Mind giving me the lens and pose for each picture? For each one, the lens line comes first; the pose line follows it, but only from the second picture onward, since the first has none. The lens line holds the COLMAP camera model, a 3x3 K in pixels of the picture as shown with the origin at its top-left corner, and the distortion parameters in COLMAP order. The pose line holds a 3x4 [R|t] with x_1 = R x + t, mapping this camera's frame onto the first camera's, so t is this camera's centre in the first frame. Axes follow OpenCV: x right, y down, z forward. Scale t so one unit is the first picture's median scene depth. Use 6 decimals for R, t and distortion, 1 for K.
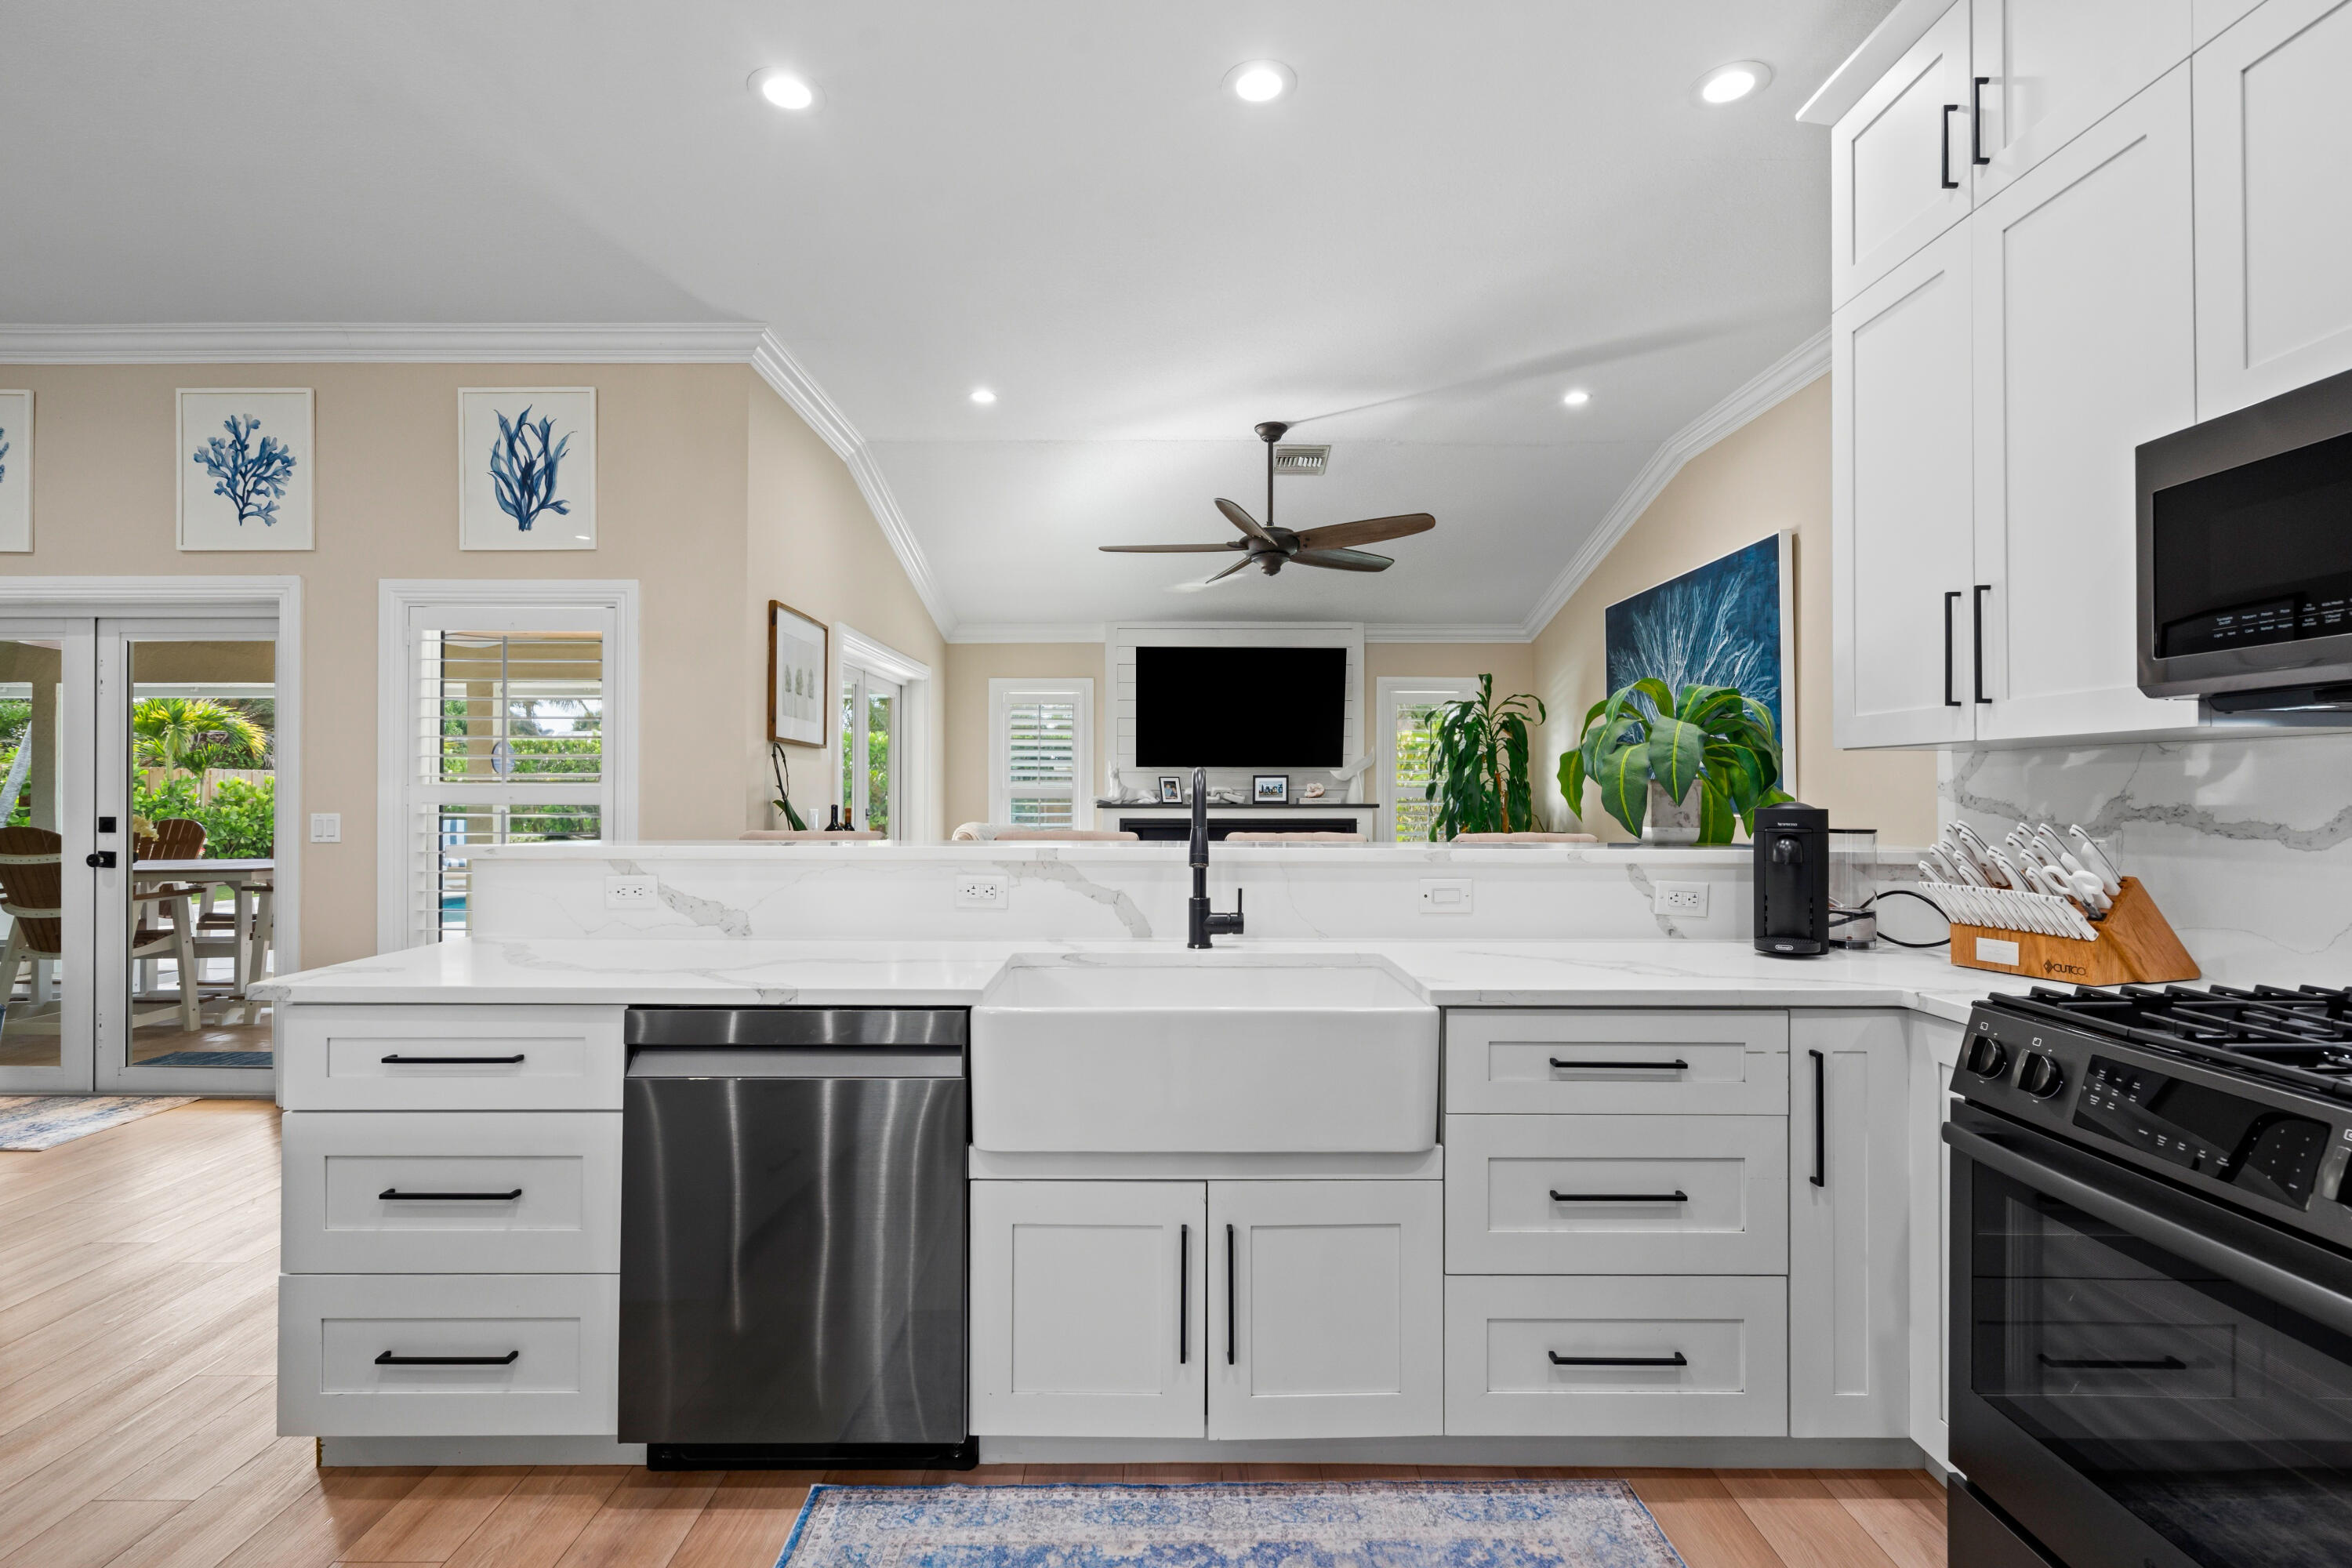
lens RADIAL K [[1063.4, 0, 1173.0], [0, 1063.4, 781.8], [0, 0, 1]] dist [-0.004535, 0.000952]
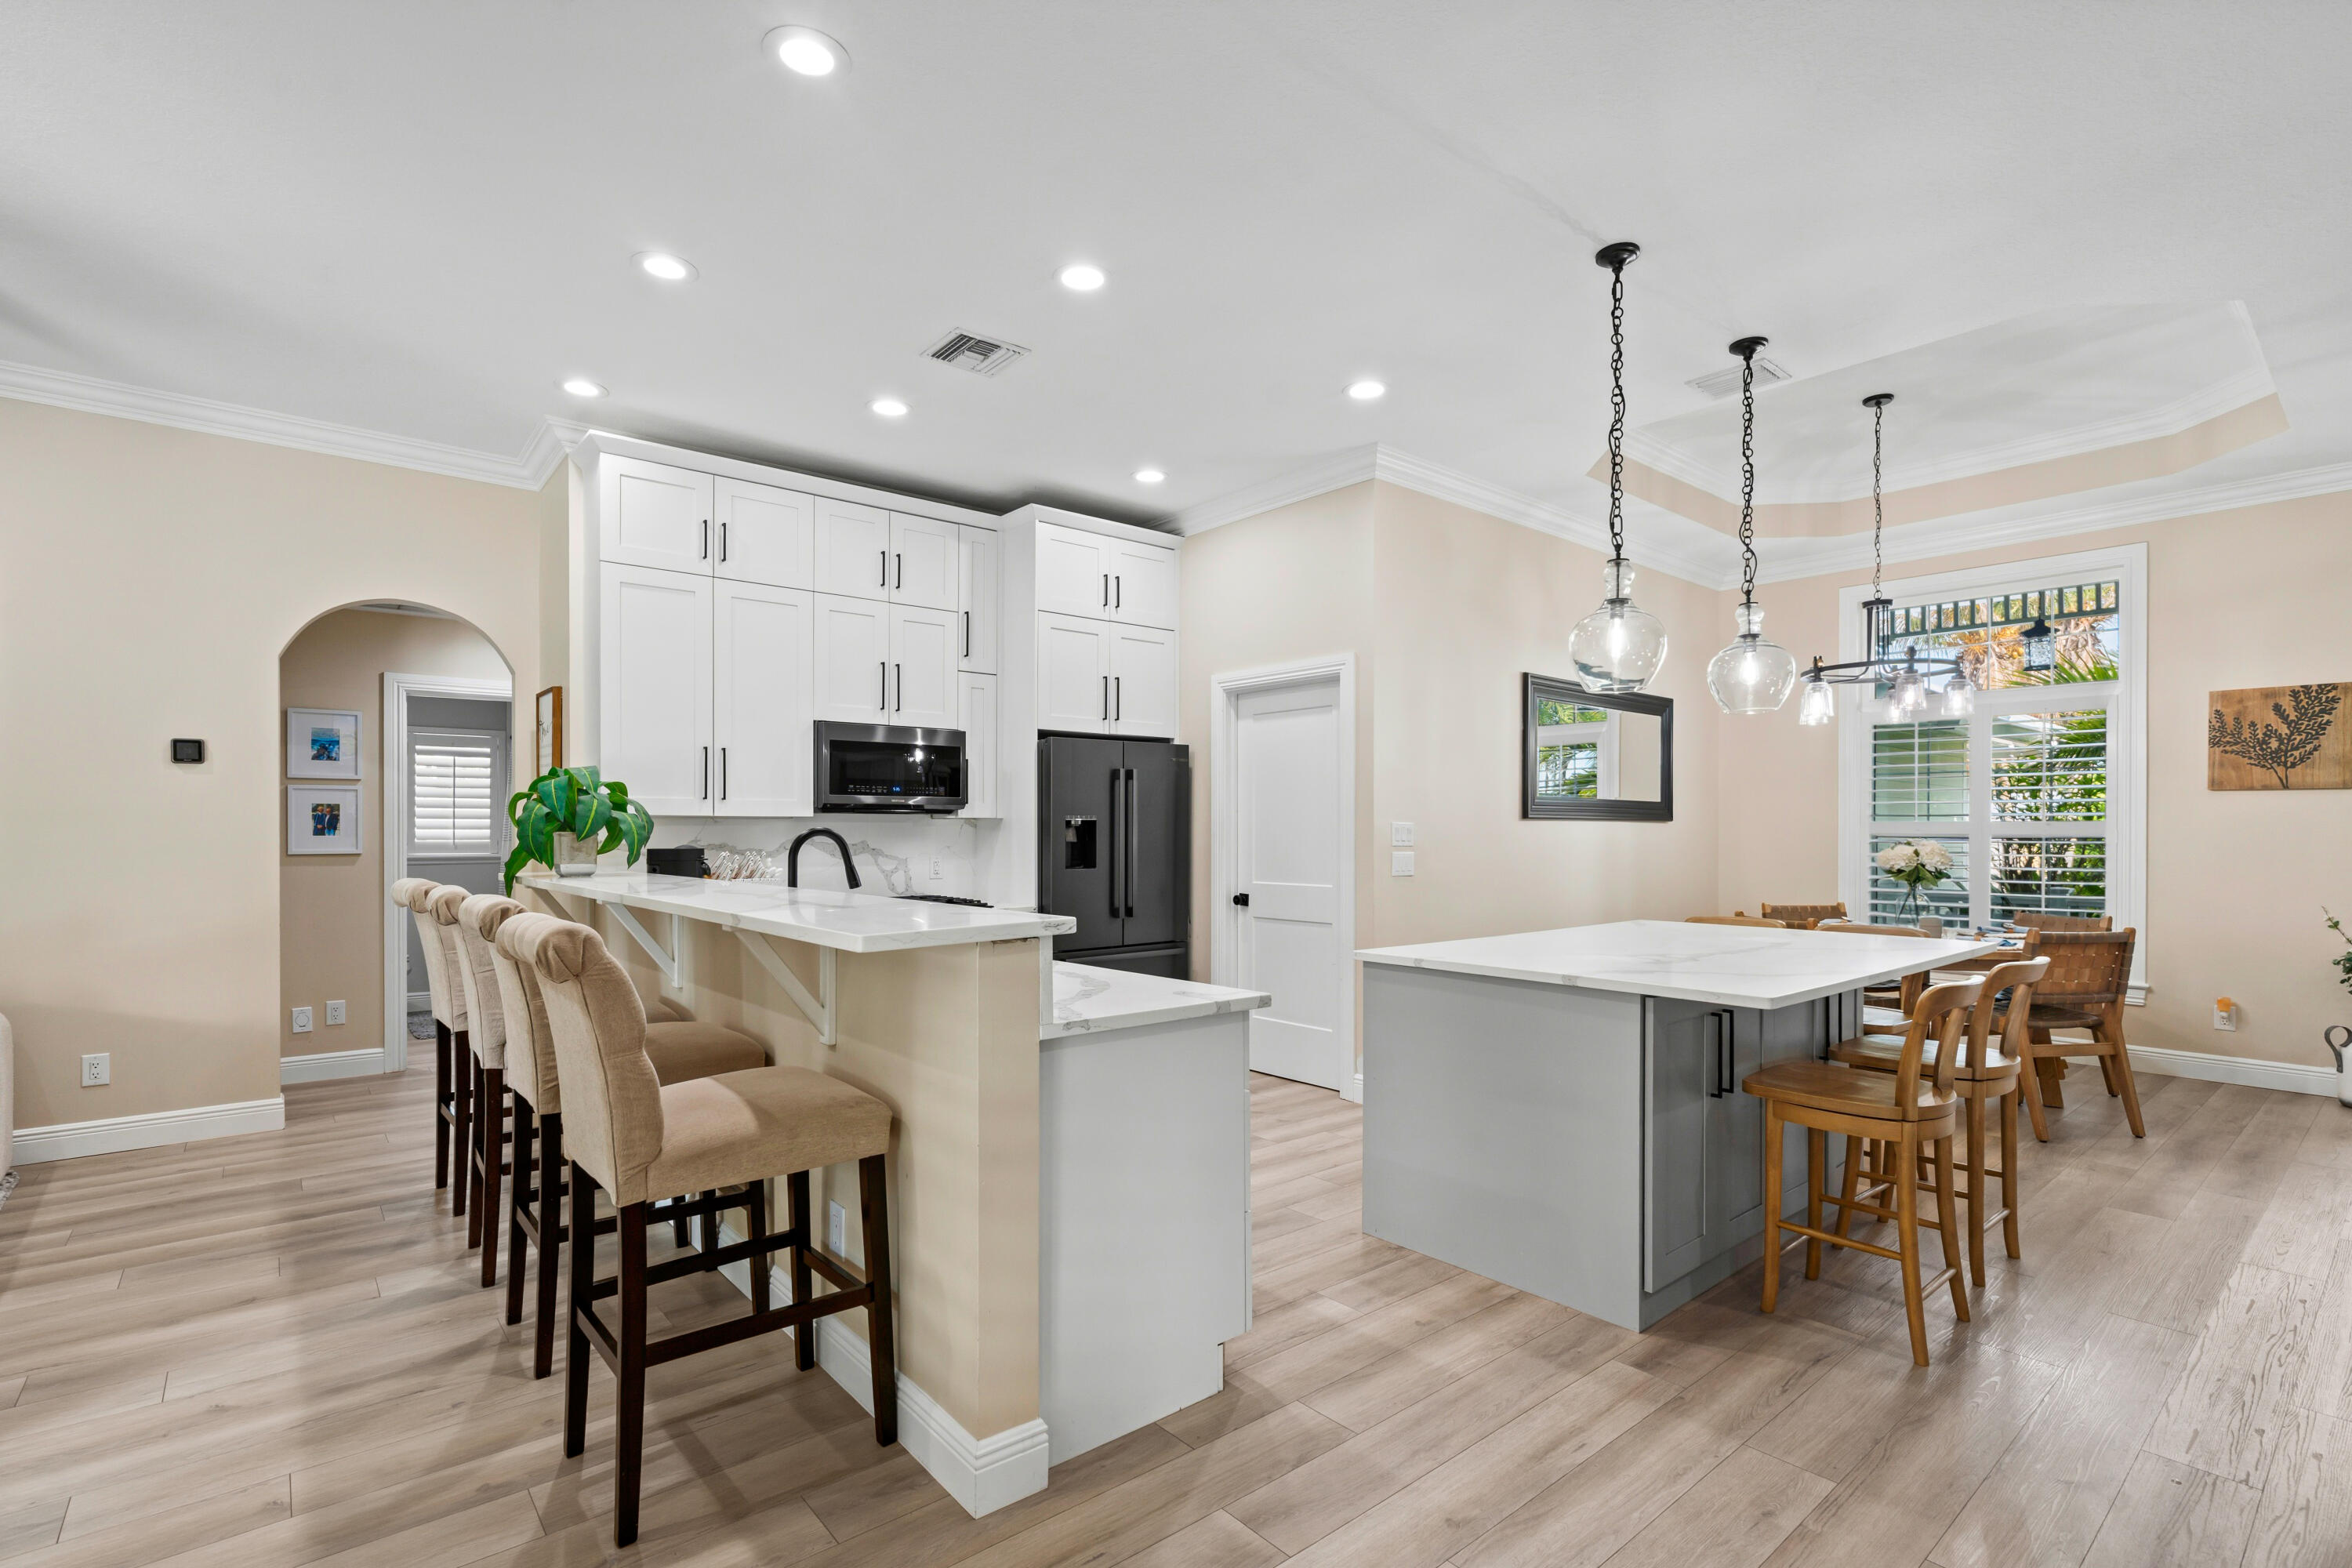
lens RADIAL K [[1079.9, 0, 1173.4], [0, 1079.9, 833.9], [0, 0, 1]] dist [-0.001876, 0.000810]
pose [[-0.643750, -0.005004, 0.765219, -0.811484], [-0.008431, 0.999964, -0.000554, -0.003889], [-0.765189, -0.006808, -0.643769, 0.872722]]
